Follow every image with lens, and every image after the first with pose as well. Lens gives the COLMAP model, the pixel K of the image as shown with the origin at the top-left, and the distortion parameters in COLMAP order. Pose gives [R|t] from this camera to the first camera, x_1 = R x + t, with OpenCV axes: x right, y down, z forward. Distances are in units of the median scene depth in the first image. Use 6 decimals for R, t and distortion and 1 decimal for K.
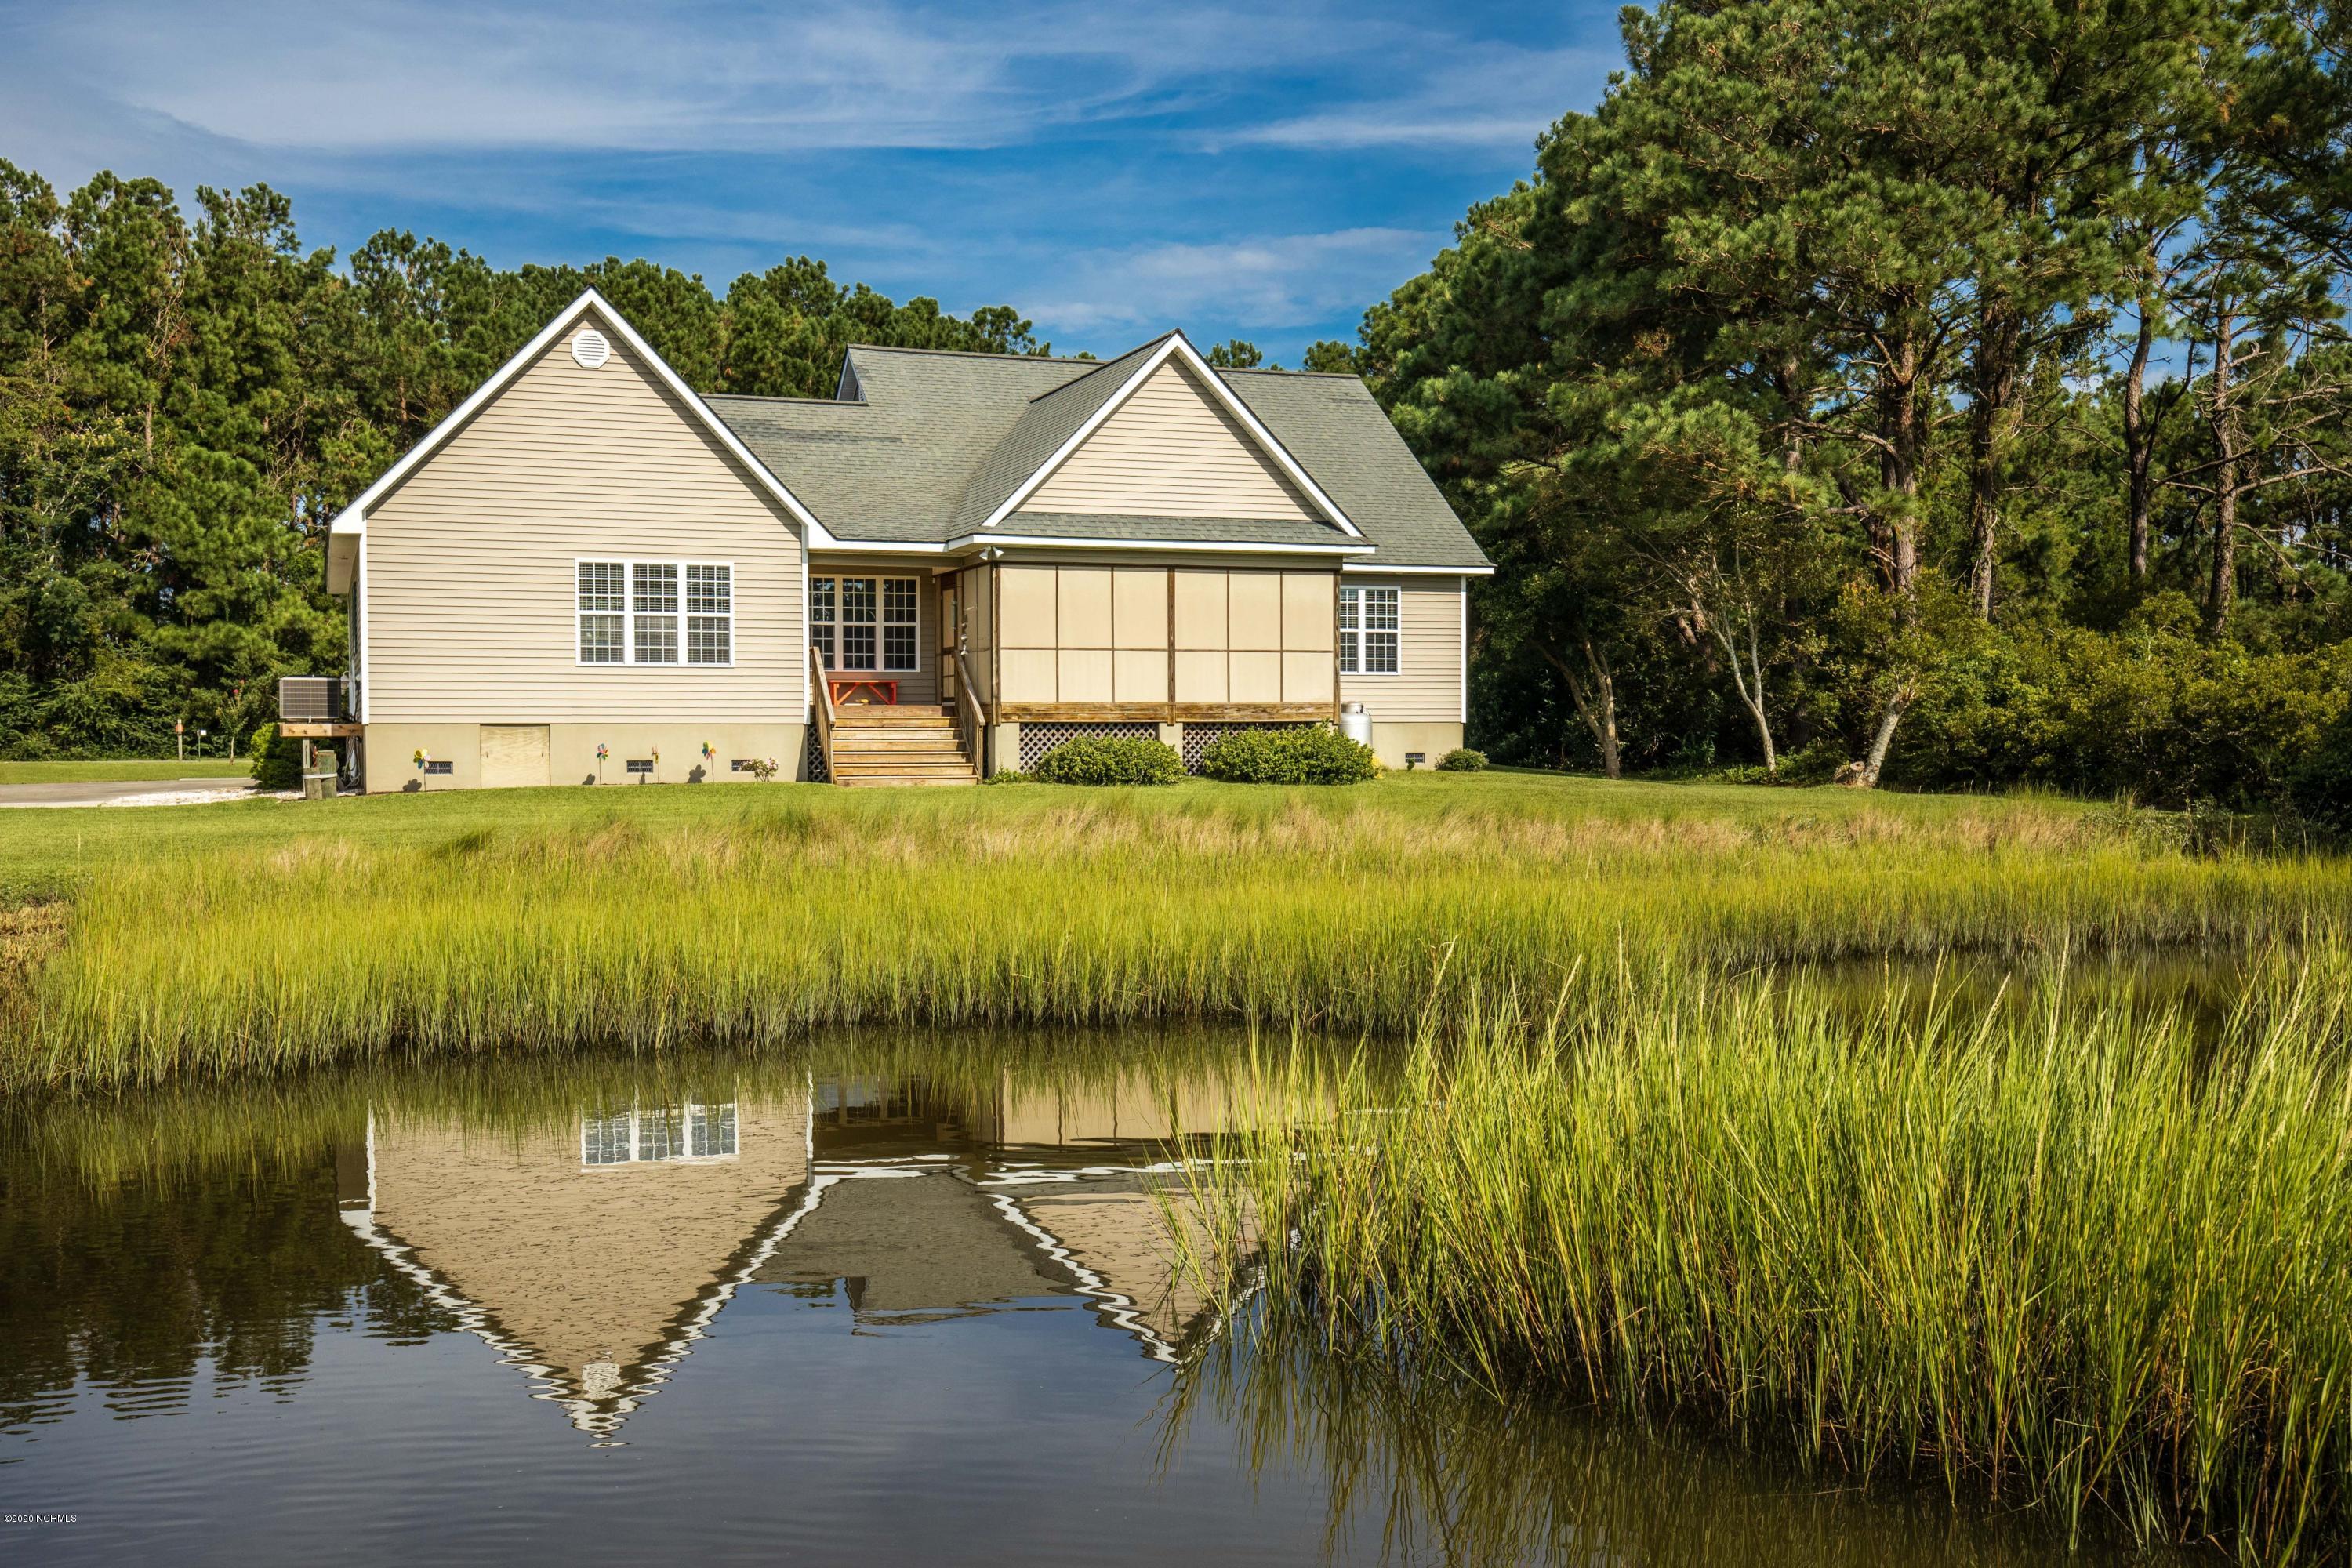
lens RADIAL K [[2272.8, 0, 1177.5], [0, 2272.8, 779.6], [0, 0, 1]] dist [0.058379, 0.000000]
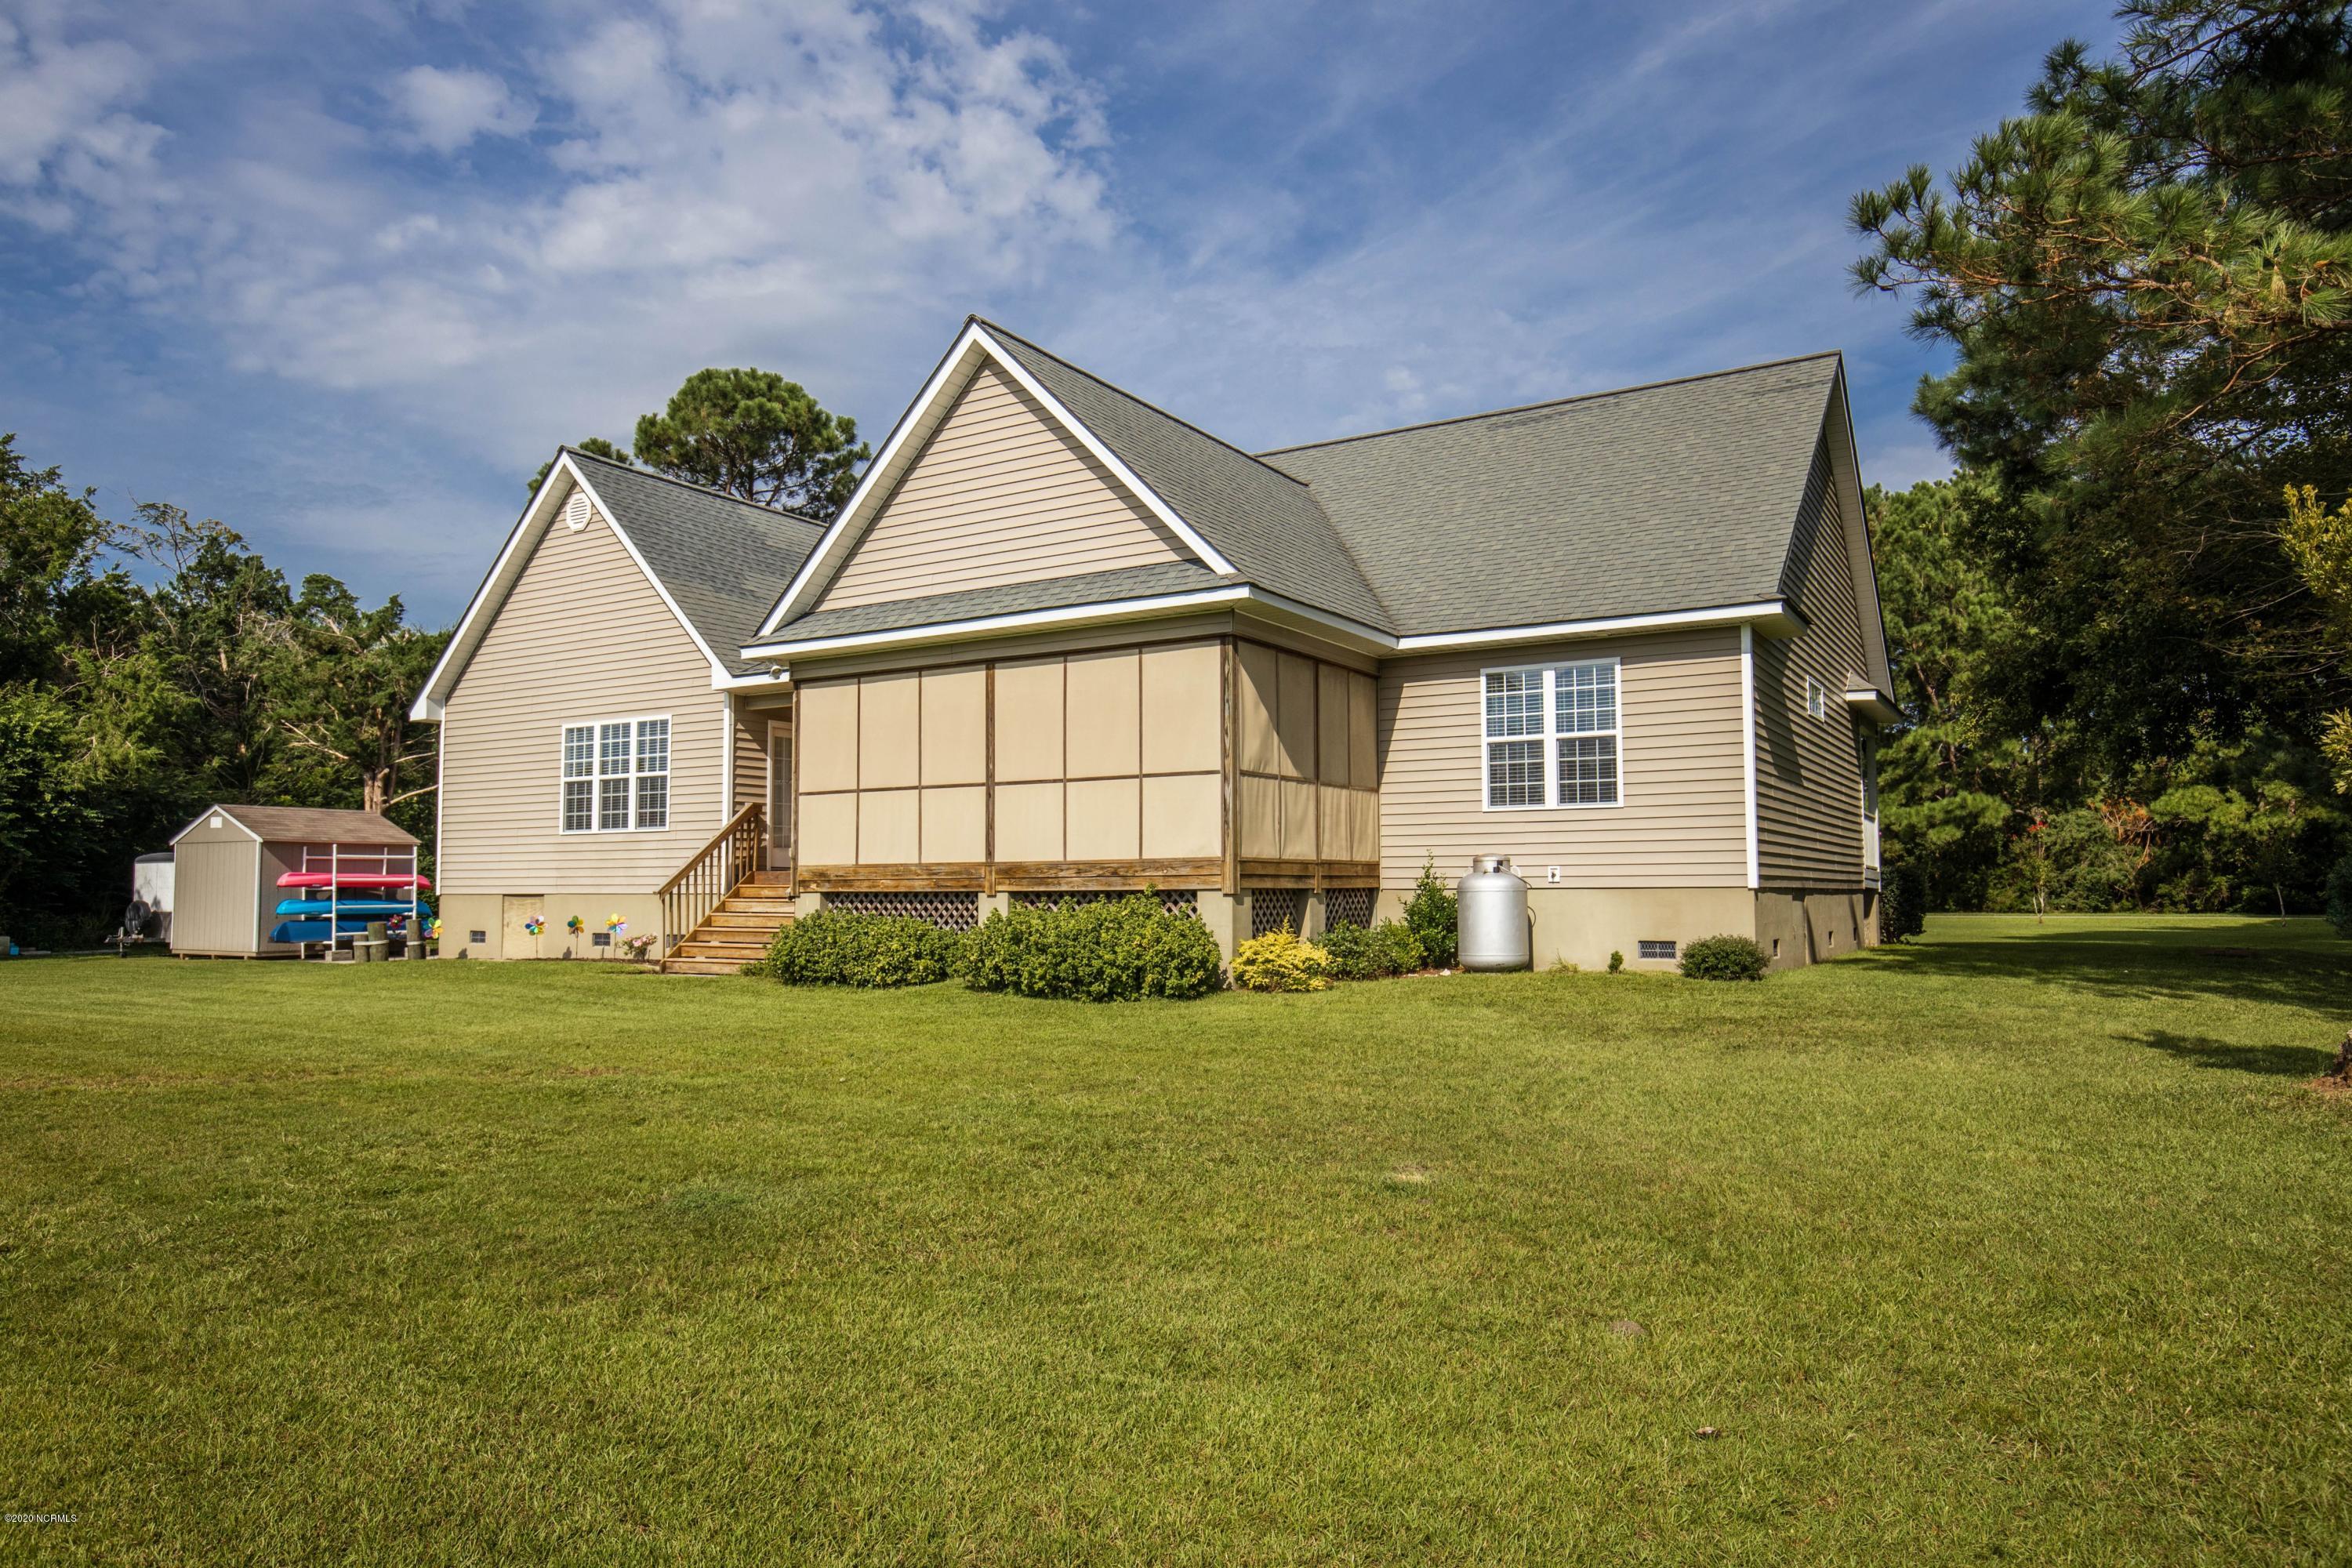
lens RADIAL K [[1490.6, 0, 1174.7], [0, 1490.6, 791.6], [0, 0, 1]] dist [0.000514, 0.000161]
pose [[0.614689, -0.052566, -0.787016, 0.379113], [-0.013234, 0.996949, -0.076925, -0.021522], [0.788659, 0.057700, 0.612117, 0.774829]]
